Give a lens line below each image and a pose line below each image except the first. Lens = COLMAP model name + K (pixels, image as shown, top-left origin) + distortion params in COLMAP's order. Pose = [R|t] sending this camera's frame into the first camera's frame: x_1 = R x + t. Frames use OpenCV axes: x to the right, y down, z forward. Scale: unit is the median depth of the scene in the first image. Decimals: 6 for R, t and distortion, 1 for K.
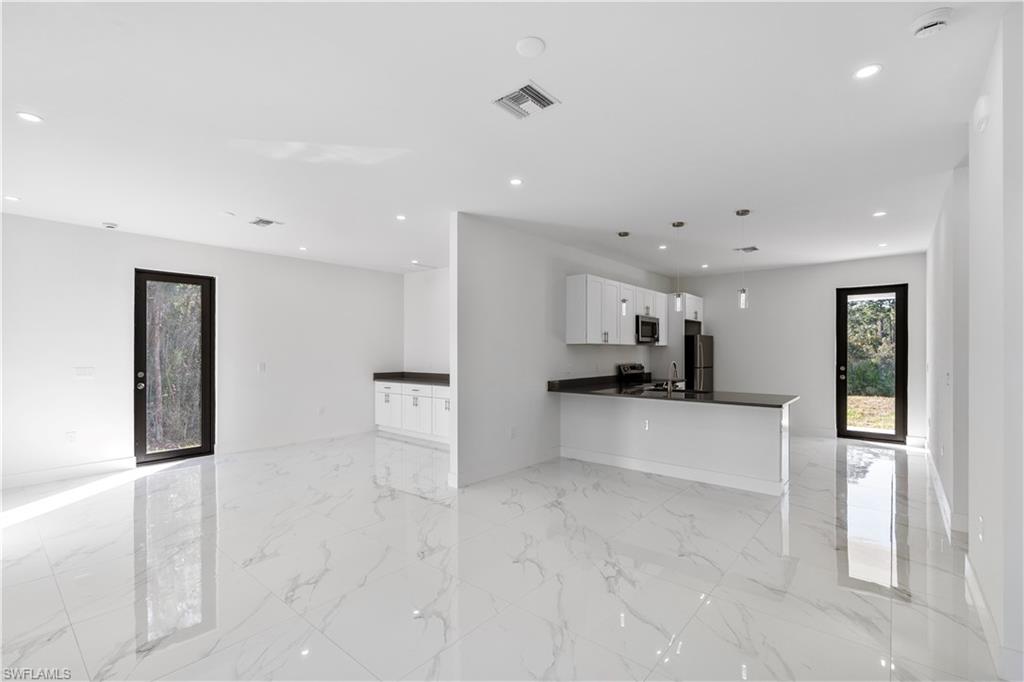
lens RADIAL K [[467.1, 0, 526.6], [0, 467.1, 353.7], [0, 0, 1]] dist [0.006222, -0.002552]
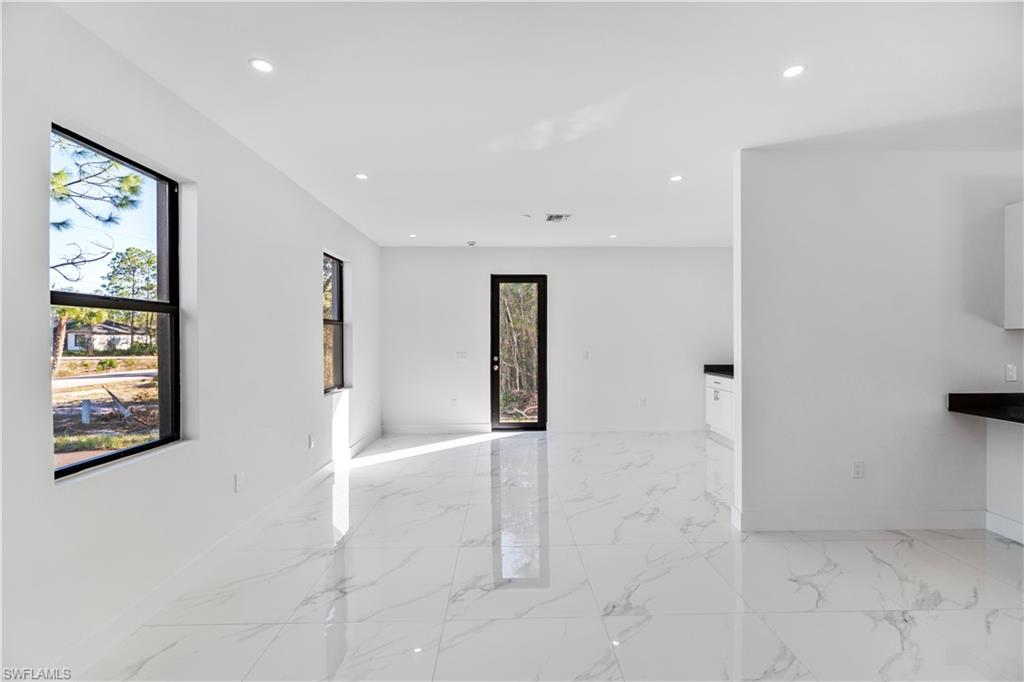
lens RADIAL K [[467.1, 0, 502.6], [0, 467.1, 339.9], [0, 0, 1]] dist [0.006222, -0.002552]
pose [[0.640579, 0.004239, -0.767881, 0.133500], [-0.003071, 0.999991, 0.002959, -0.008048], [0.767886, 0.000463, 0.640586, 0.195195]]
